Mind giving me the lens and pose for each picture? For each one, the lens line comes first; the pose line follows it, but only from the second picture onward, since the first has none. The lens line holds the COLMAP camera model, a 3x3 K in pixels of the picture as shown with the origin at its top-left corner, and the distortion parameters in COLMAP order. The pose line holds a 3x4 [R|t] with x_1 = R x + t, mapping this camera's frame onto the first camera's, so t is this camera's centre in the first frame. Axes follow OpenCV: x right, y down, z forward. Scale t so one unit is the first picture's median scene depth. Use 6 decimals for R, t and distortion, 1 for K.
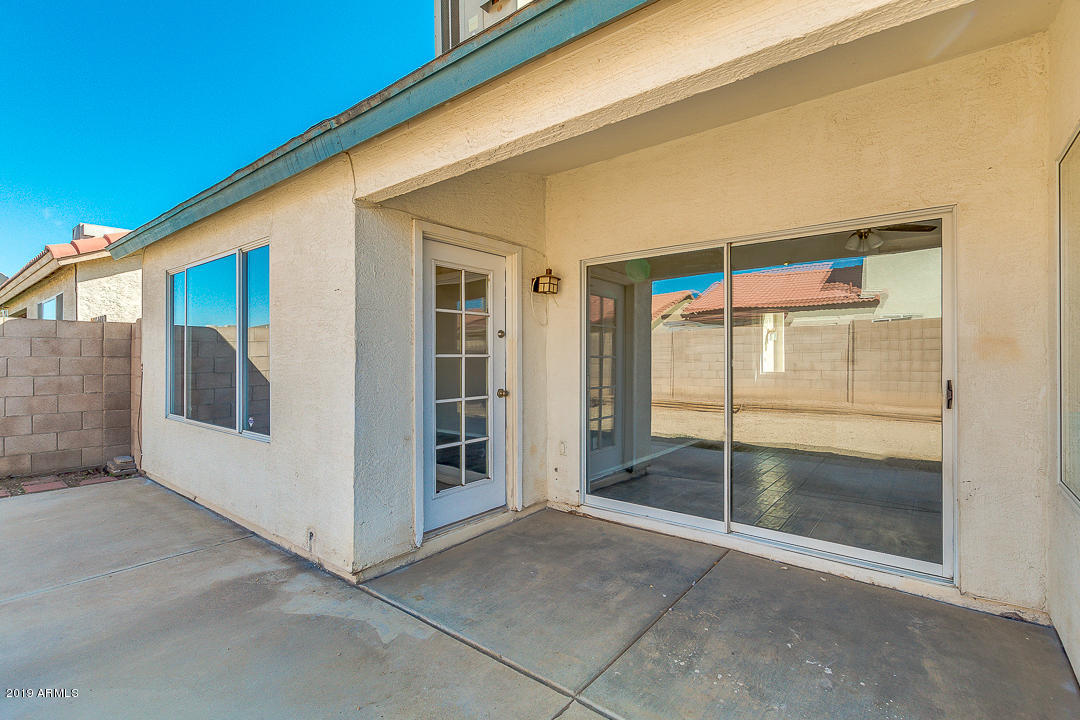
lens RADIAL K [[500.1, 0, 539.9], [0, 500.1, 359.2], [0, 0, 1]] dist [0.012721, -0.005015]
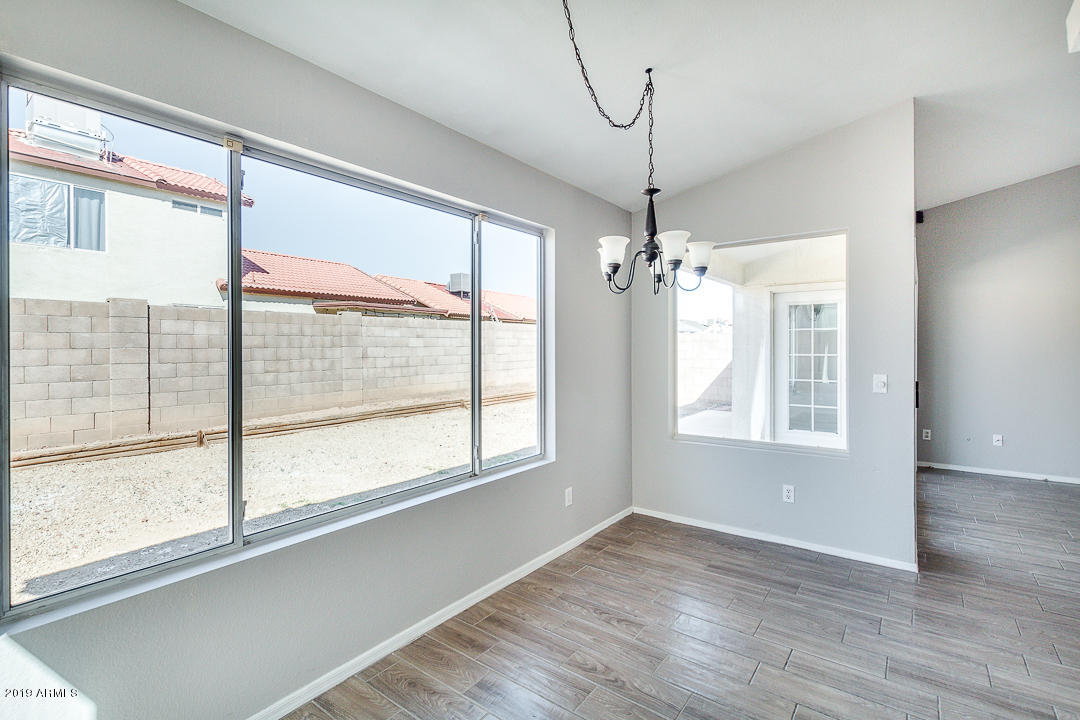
lens RADIAL K [[500.1, 0, 549.8], [0, 500.1, 349.1], [0, 0, 1]] dist [0.012721, -0.005015]
pose [[0.047561, 0.007321, -0.998841, 1.362500], [0.000441, 0.999973, 0.007350, -0.036122], [0.998868, -0.000790, 0.047557, 0.032969]]
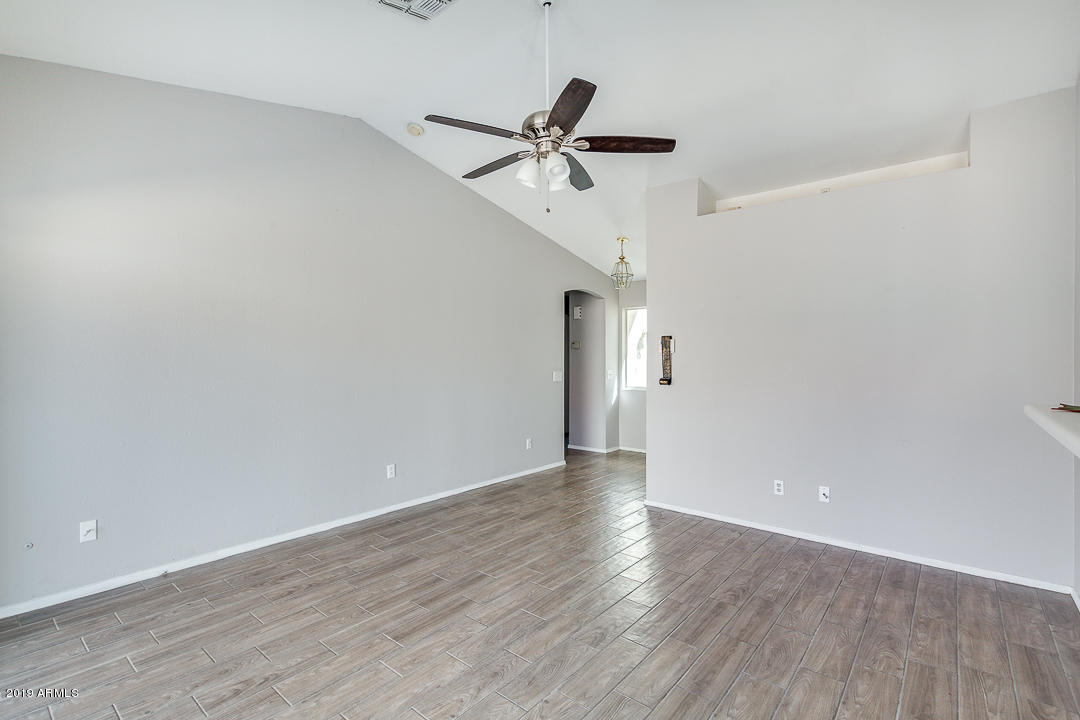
lens RADIAL K [[500.1, 0, 541.4], [0, 500.1, 357.0], [0, 0, 1]] dist [0.012721, -0.005015]
pose [[0.999942, 0.003669, -0.010110, 0.782290], [-0.003683, 0.999992, -0.001338, -0.037775], [0.010105, 0.001375, 0.999948, 0.531669]]
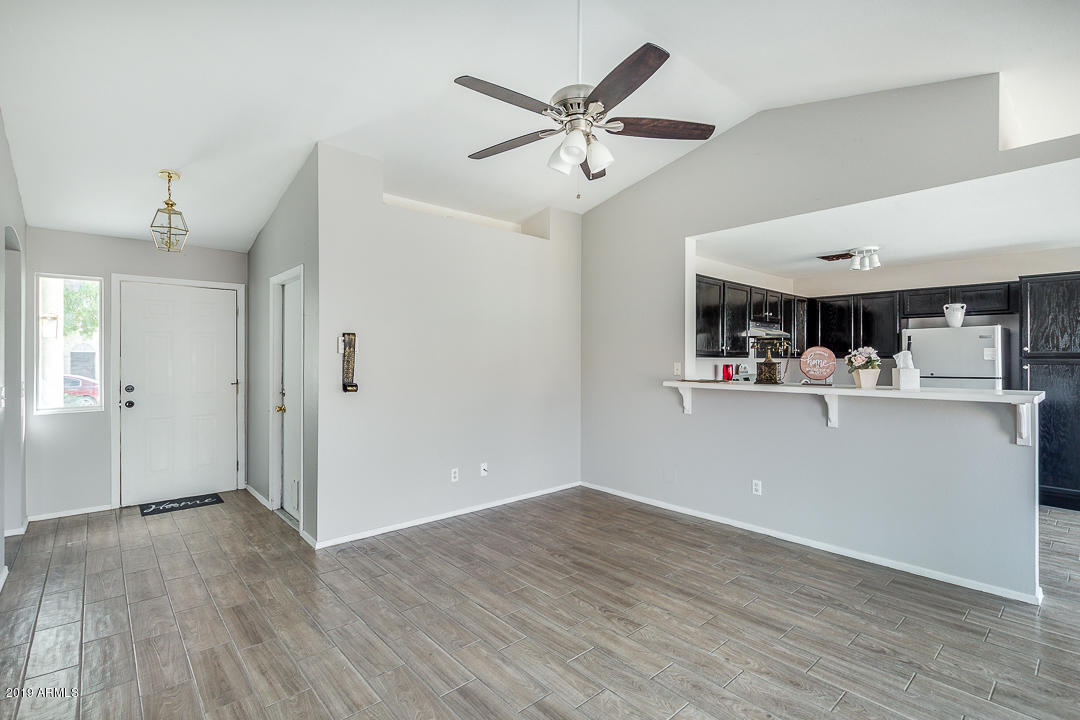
lens RADIAL K [[500.1, 0, 550.0], [0, 500.1, 359.6], [0, 0, 1]] dist [0.012721, -0.005015]
pose [[0.153736, -0.001915, 0.988110, 0.205565], [0.000406, 0.999998, 0.001875, -0.040517], [-0.988112, 0.000113, 0.153737, 1.122029]]
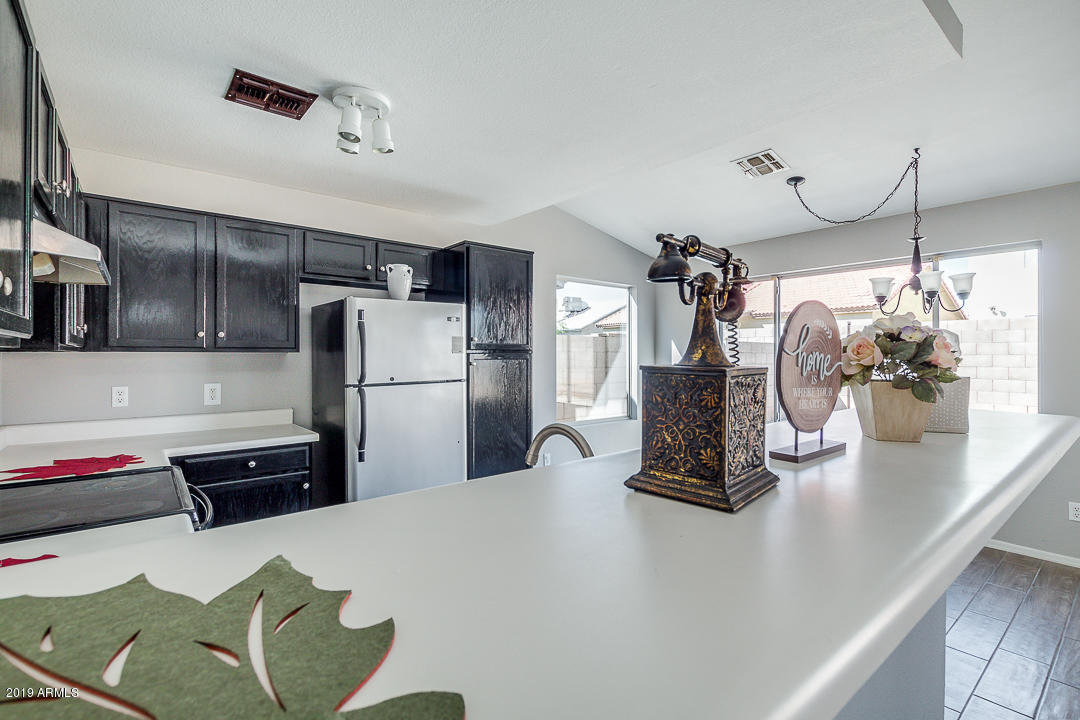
lens RADIAL K [[500.1, 0, 541.4], [0, 500.1, 353.0], [0, 0, 1]] dist [0.012721, -0.005015]
pose [[-0.980215, 0.004235, 0.197892, 1.219390], [0.003938, 0.999990, -0.001894, -0.036307], [-0.197898, -0.001078, -0.980222, 1.041269]]
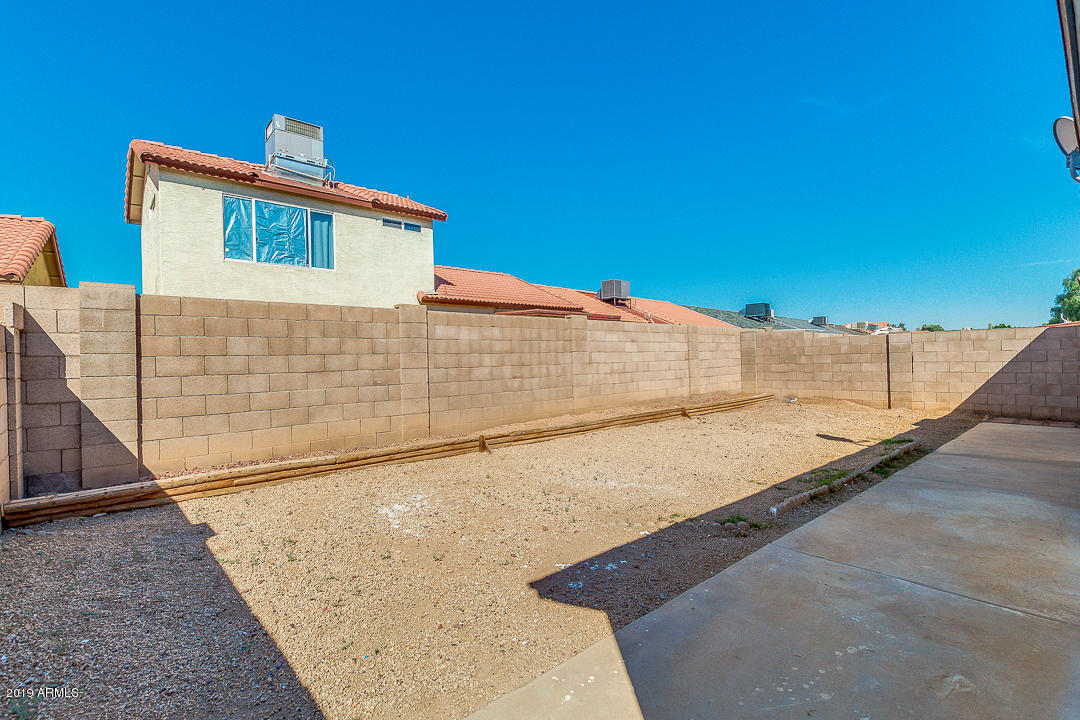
lens RADIAL K [[500.1, 0, 547.7], [0, 500.1, 369.7], [0, 0, 1]] dist [0.012721, -0.005015]
pose [[-0.161272, 0.025060, -0.986592, 1.232522], [0.015671, 0.999617, 0.022829, -0.003511], [0.986786, -0.011779, -0.161603, -0.554709]]
